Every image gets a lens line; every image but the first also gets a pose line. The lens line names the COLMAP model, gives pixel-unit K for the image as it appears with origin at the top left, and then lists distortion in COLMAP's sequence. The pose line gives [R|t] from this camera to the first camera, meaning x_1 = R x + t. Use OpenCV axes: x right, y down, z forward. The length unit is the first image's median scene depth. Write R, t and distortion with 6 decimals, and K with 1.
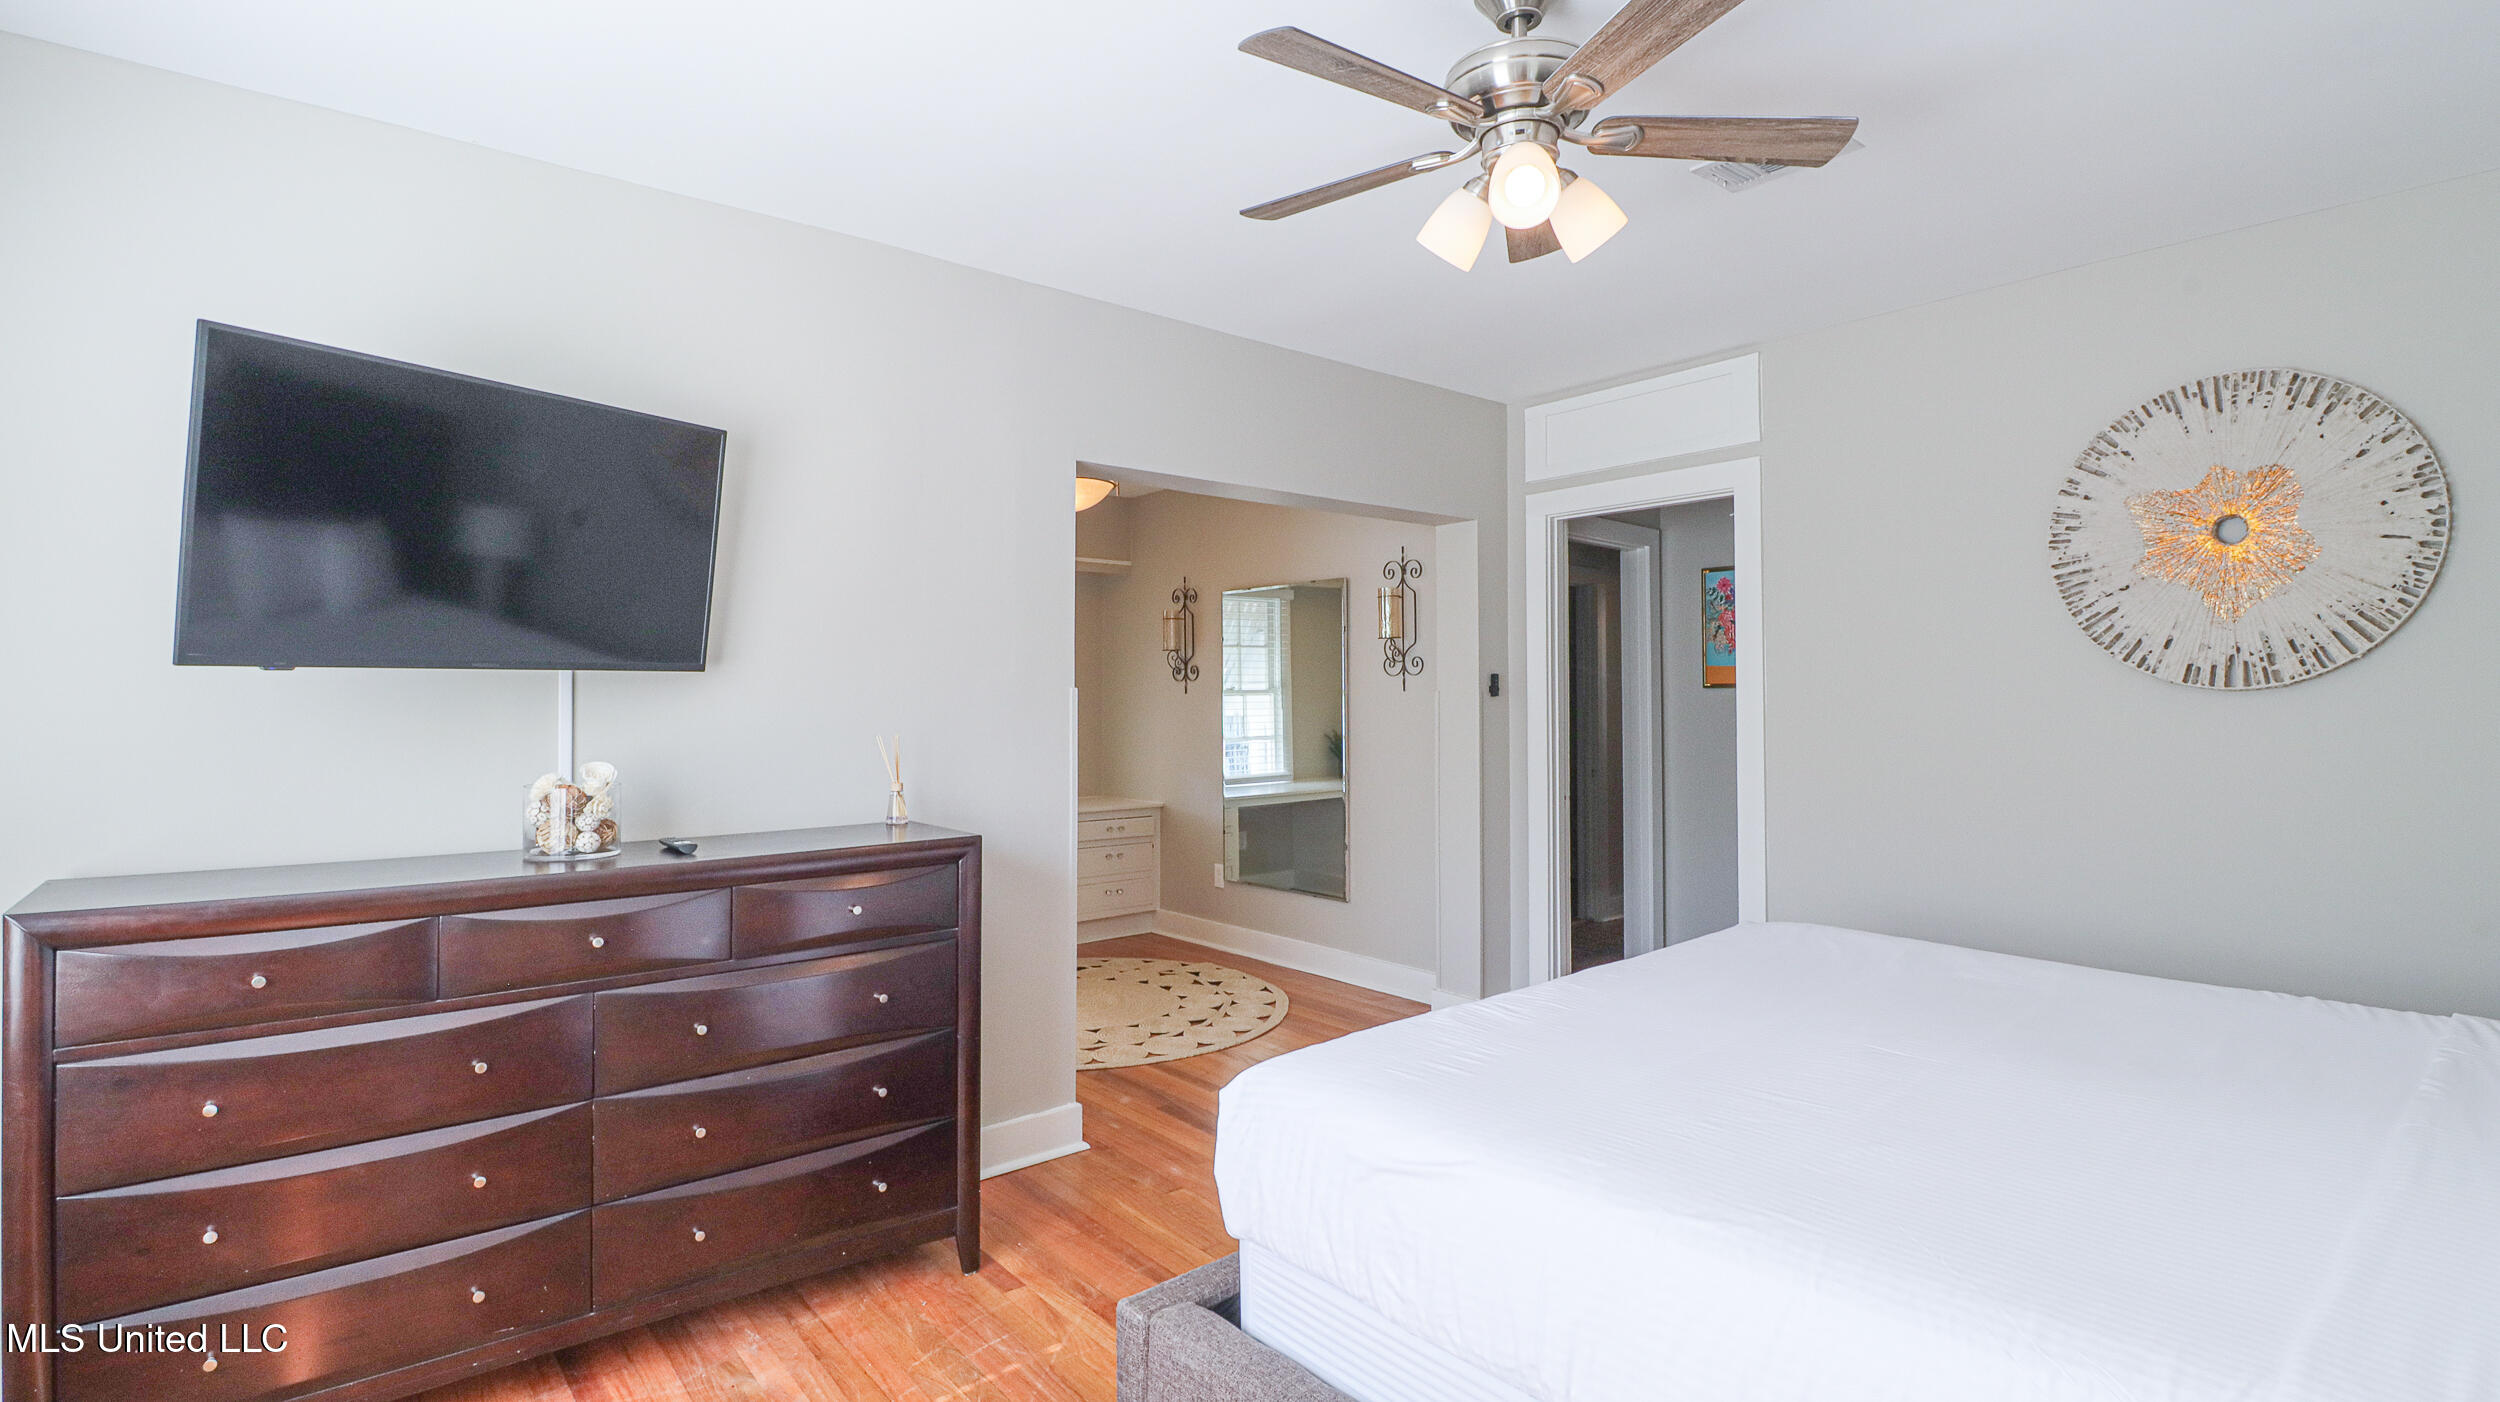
lens RADIAL K [[1179.3, 0, 1246.8], [0, 1179.3, 680.7], [0, 0, 1]] dist [-0.000241, -0.000424]
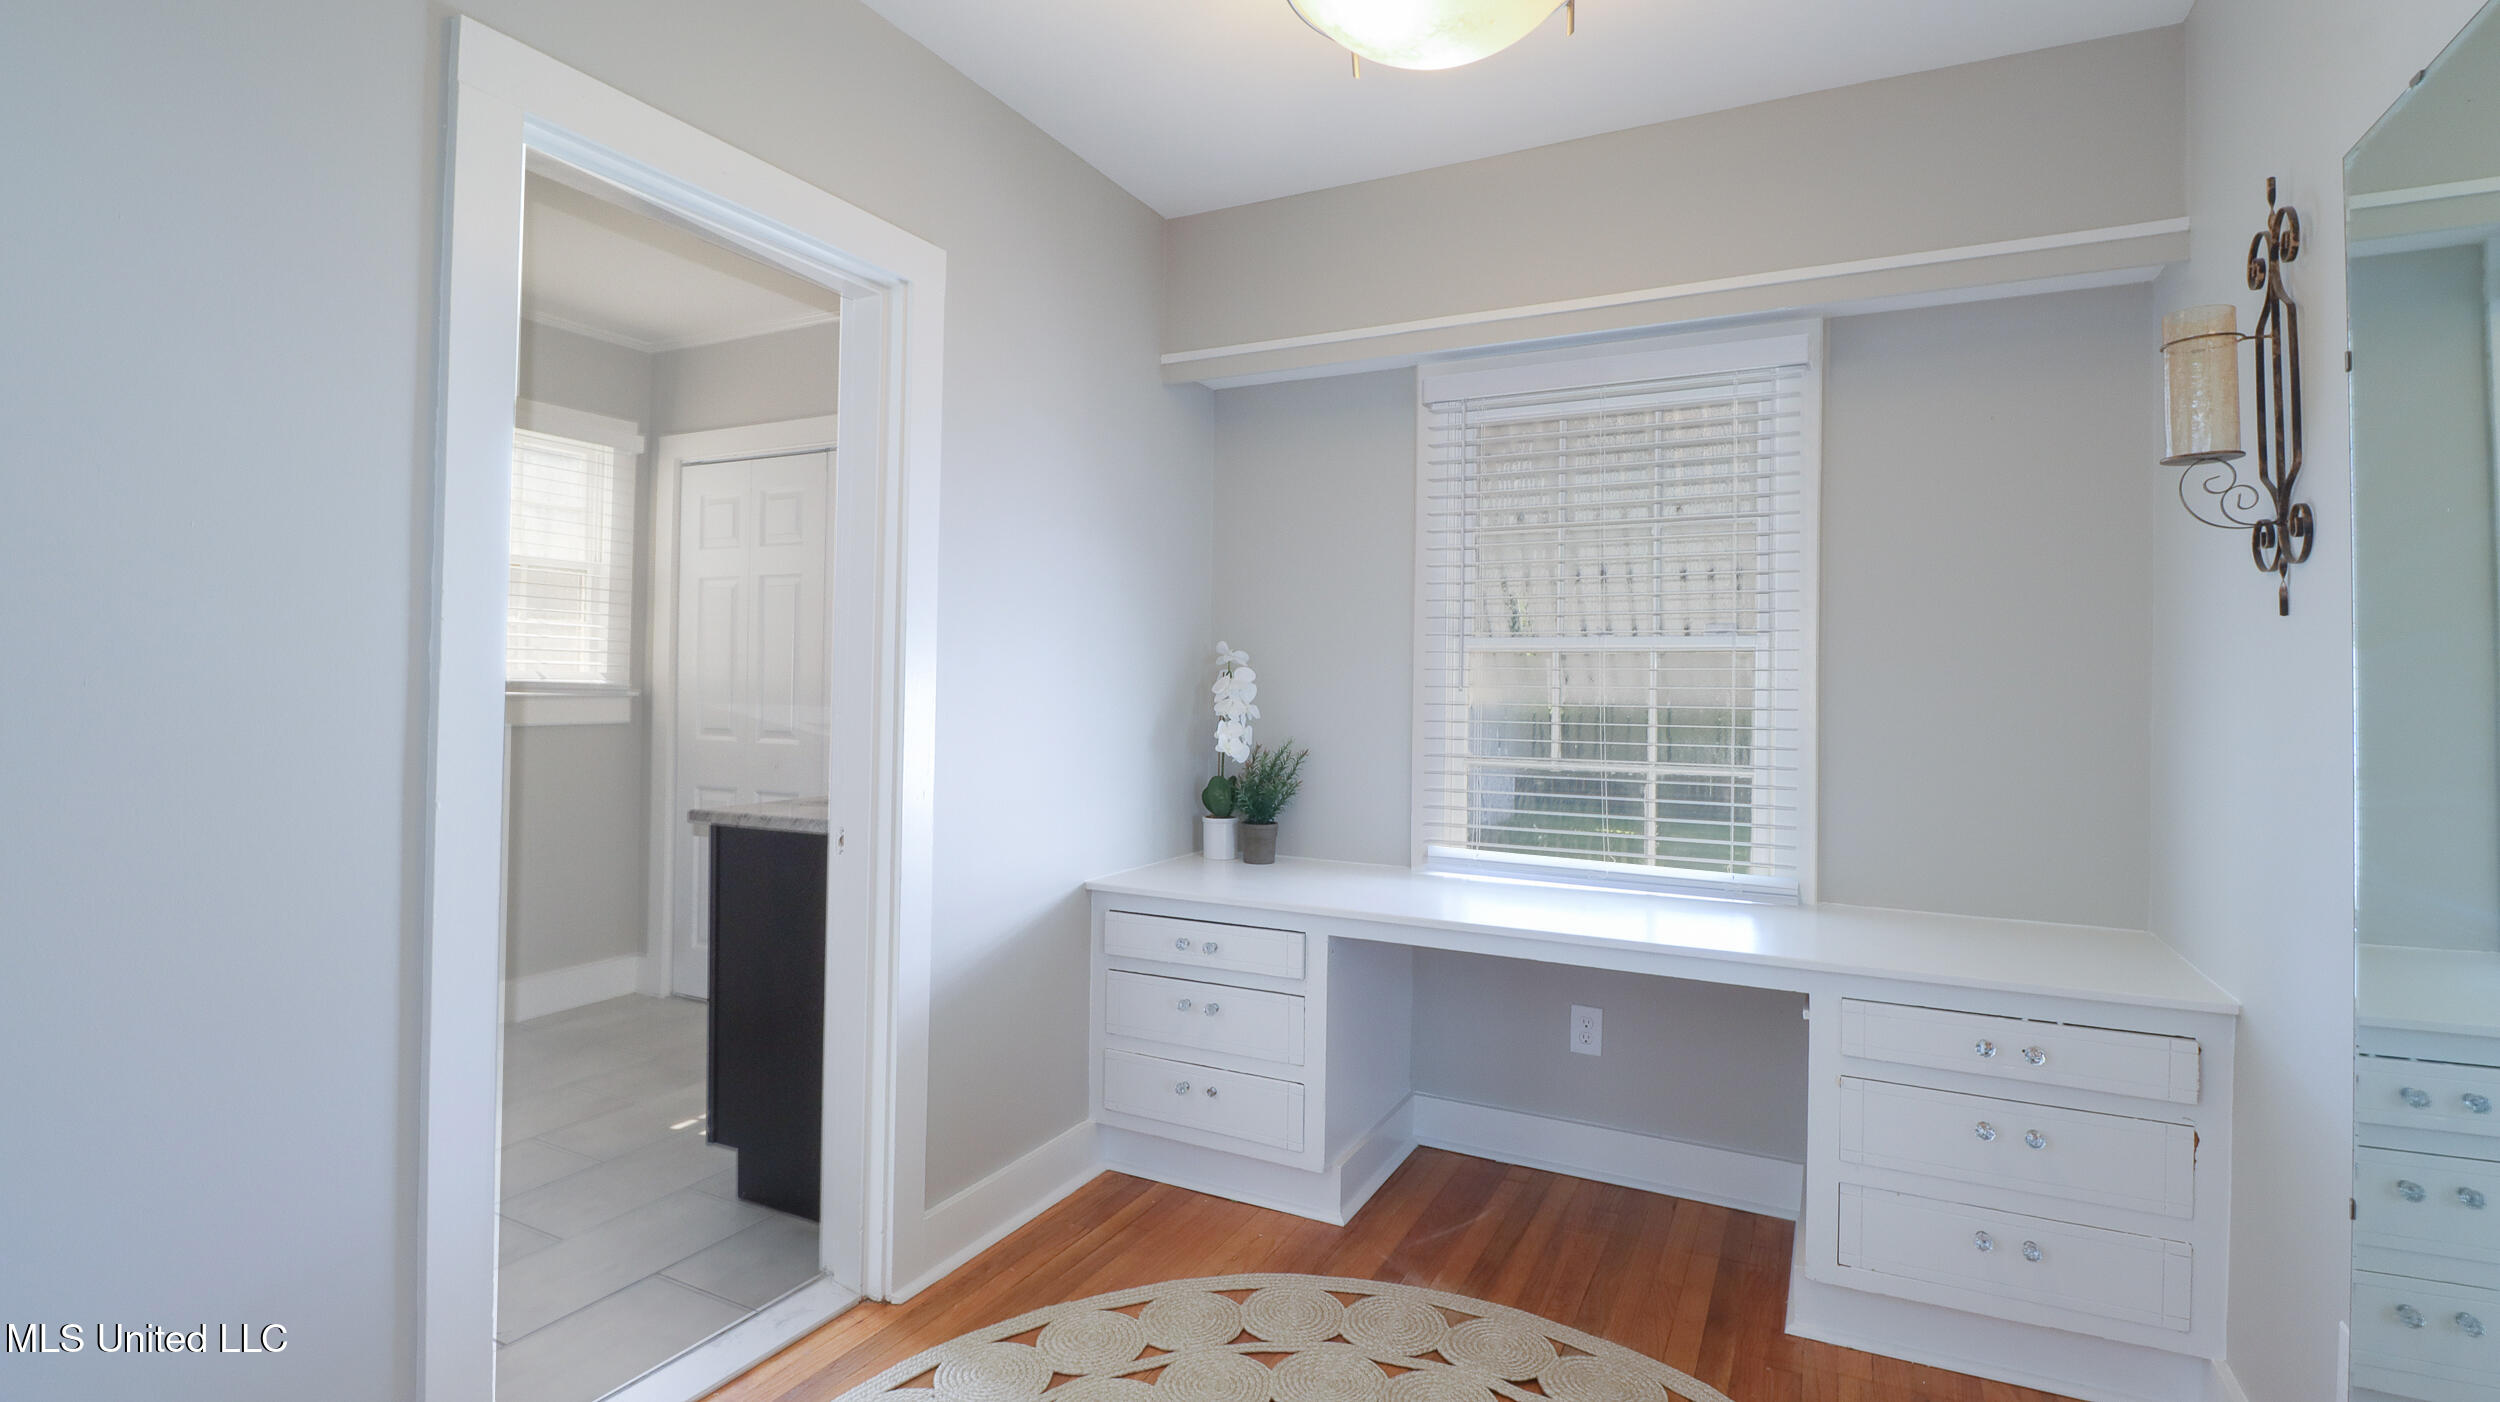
lens RADIAL K [[1179.3, 0, 1246.8], [0, 1179.3, 680.7], [0, 0, 1]] dist [-0.000241, -0.000424]
pose [[0.399014, -0.002289, -0.916942, 0.098328], [0.000971, 0.999997, -0.002074, 0.025980], [0.916944, -0.000063, 0.399015, 0.682915]]
